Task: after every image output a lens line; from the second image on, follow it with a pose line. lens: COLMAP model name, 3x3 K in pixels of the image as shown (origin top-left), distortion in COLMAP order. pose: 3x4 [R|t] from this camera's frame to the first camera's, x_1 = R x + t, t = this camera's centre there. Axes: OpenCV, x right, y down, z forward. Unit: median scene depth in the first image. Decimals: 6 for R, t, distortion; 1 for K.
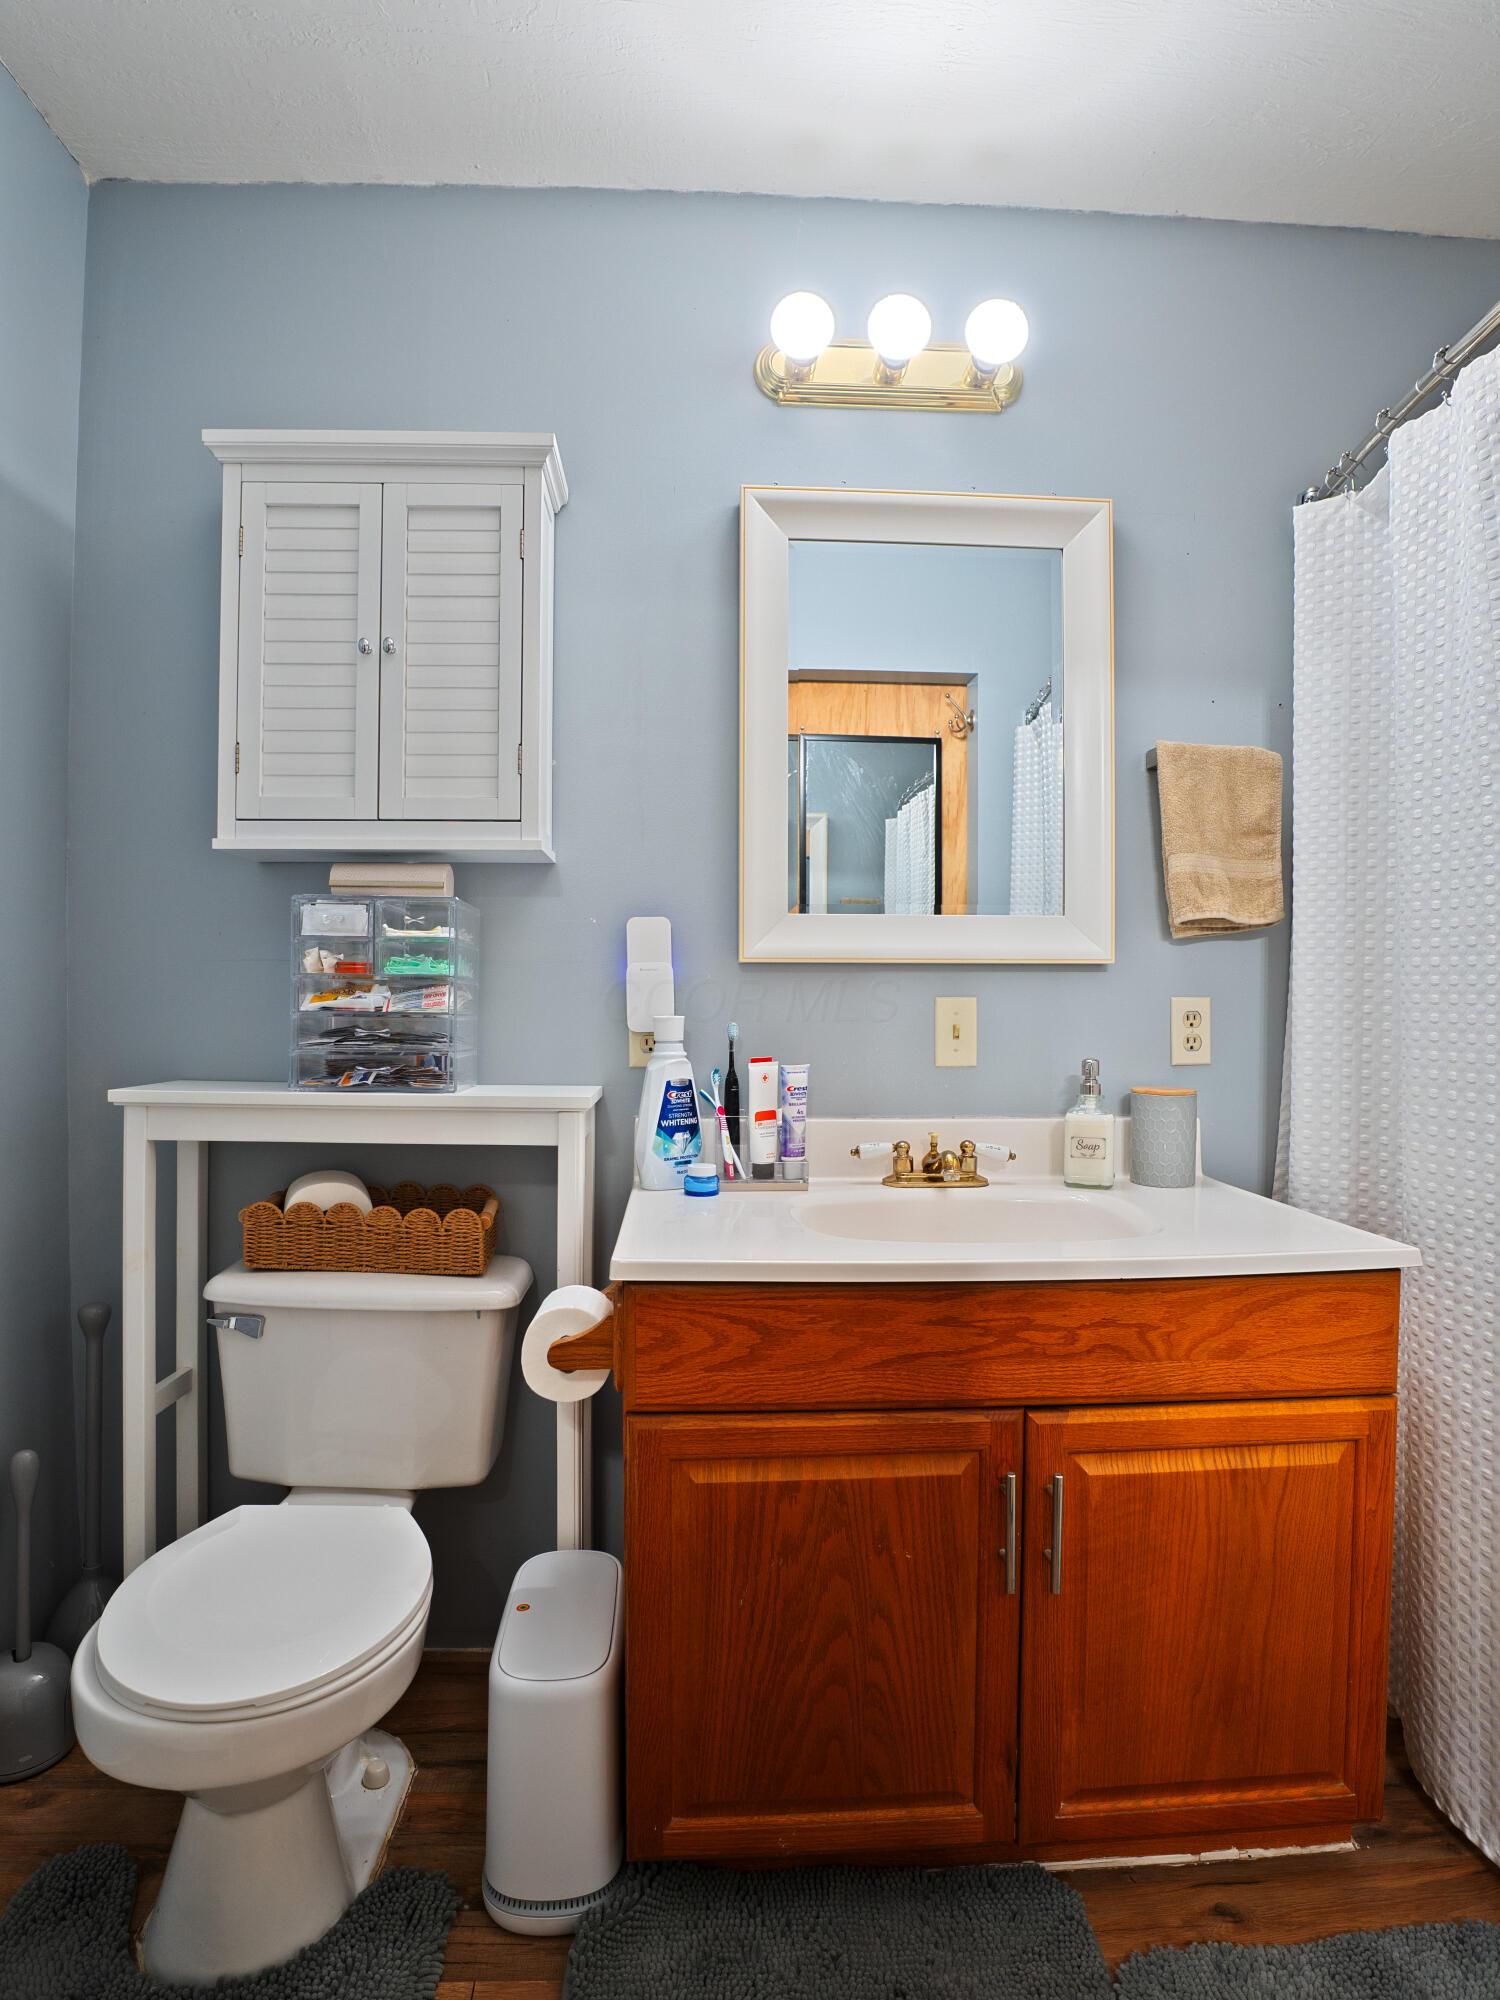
lens RADIAL K [[1061.4, 0, 750.0], [0, 1061.4, 1000.0], [0, 0, 1]] dist [-0.055532, 0.000736]
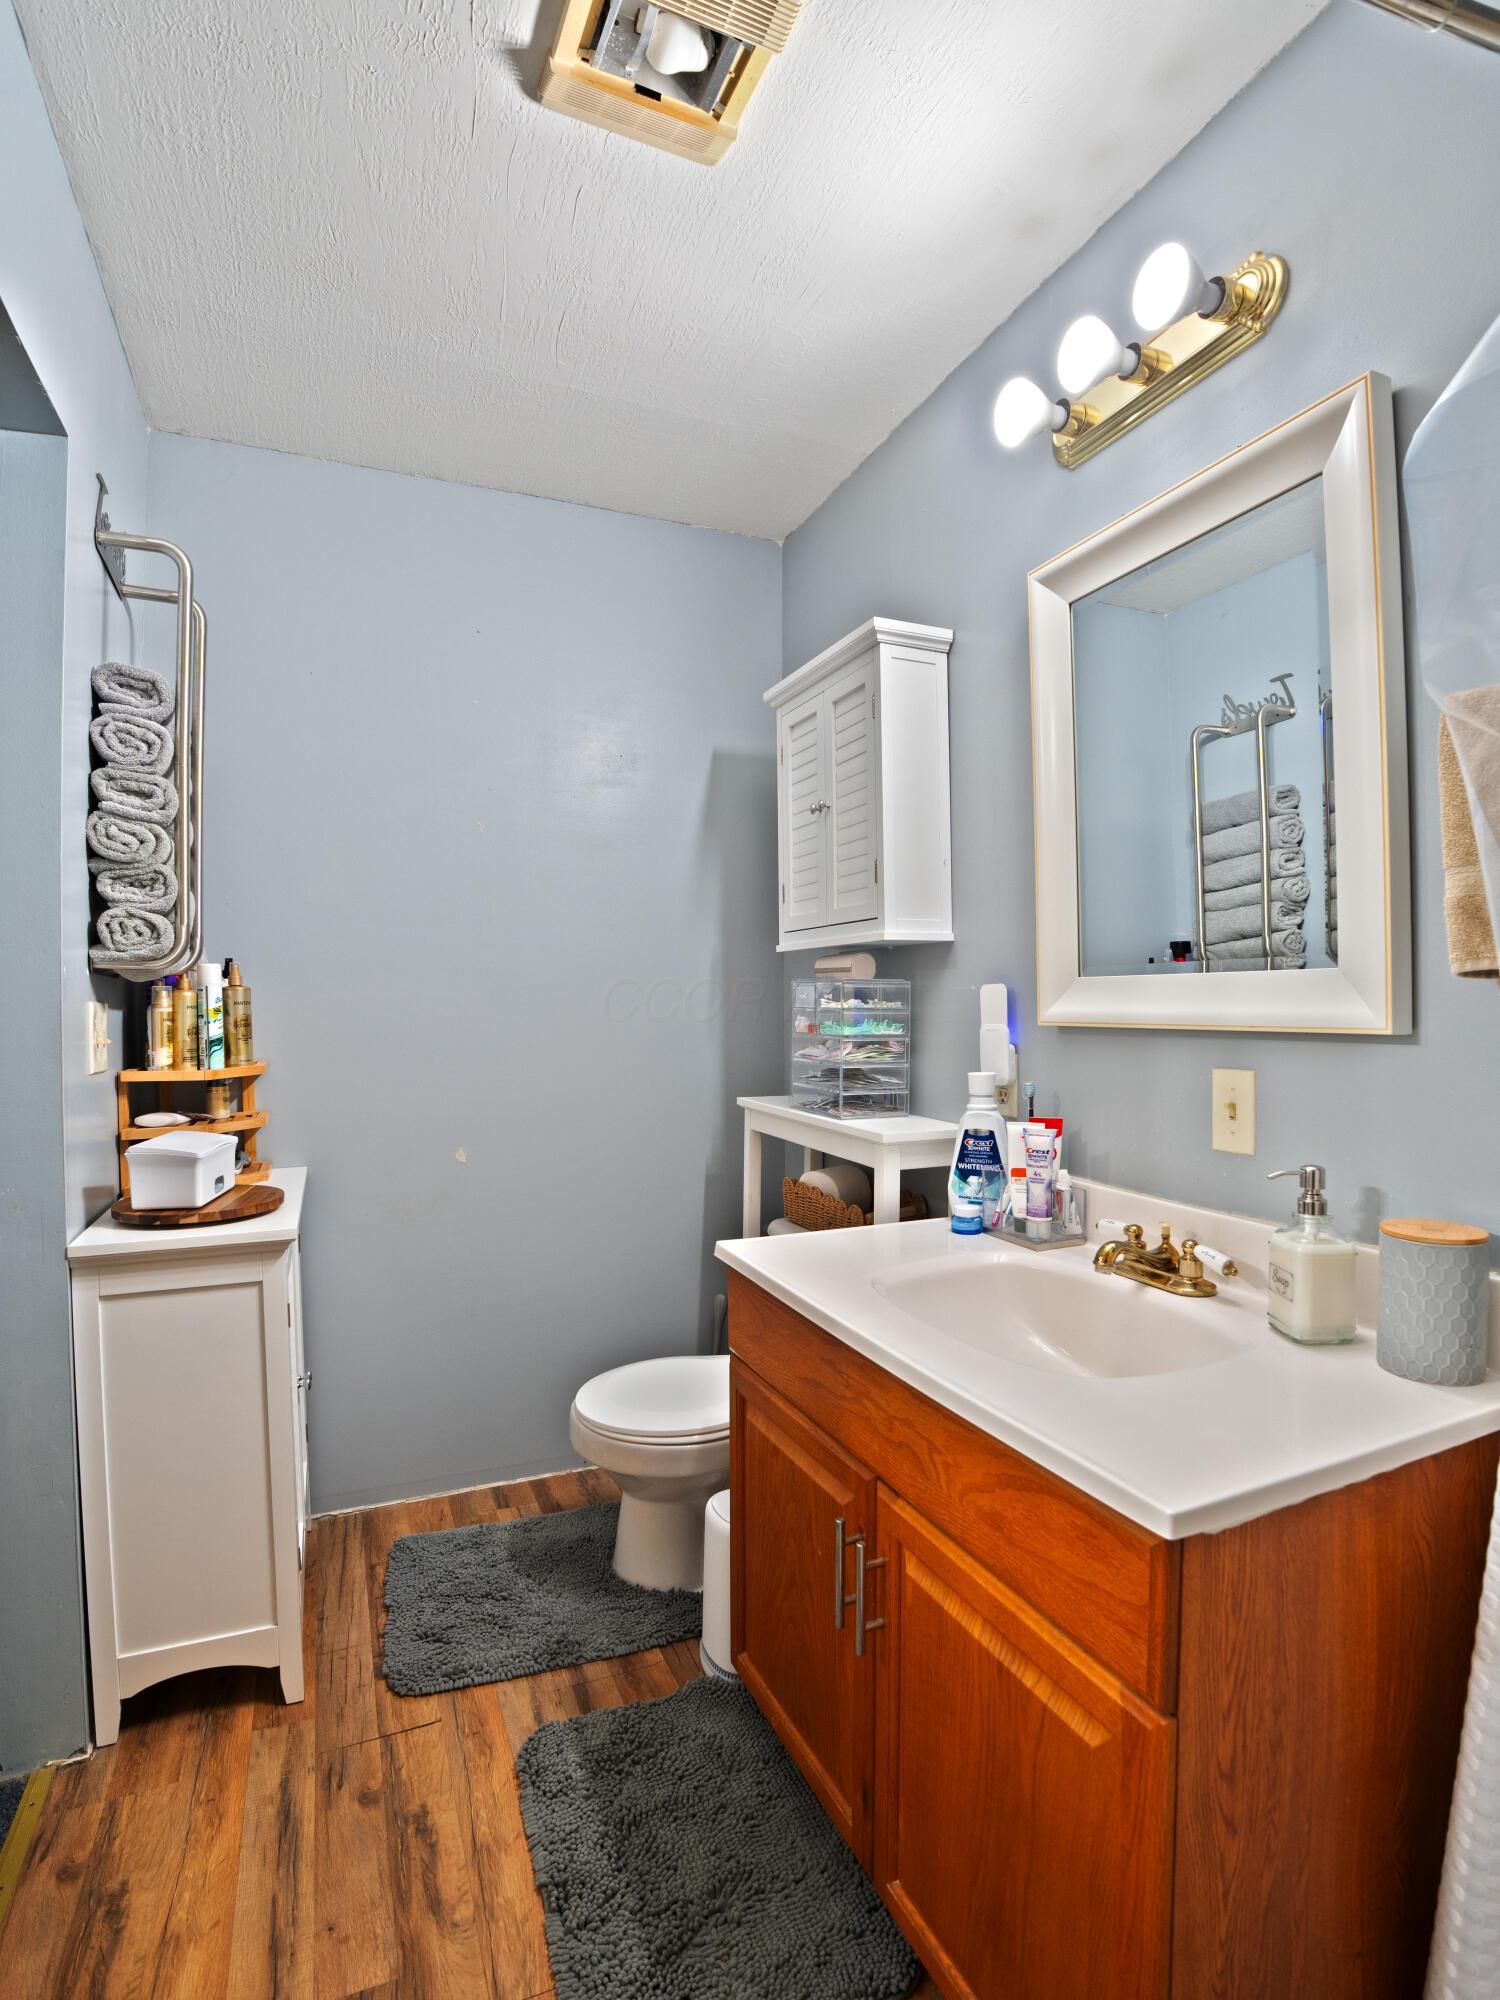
lens RADIAL K [[991.1, 0, 749.4], [0, 991.1, 1003.7], [0, 0, 1]] dist [-0.073120, 0.017153]
pose [[0.346118, -0.004662, -0.938179, 0.842602], [0.004268, 0.999985, -0.003395, -0.057108], [0.938181, -0.002829, 0.346133, 0.409376]]
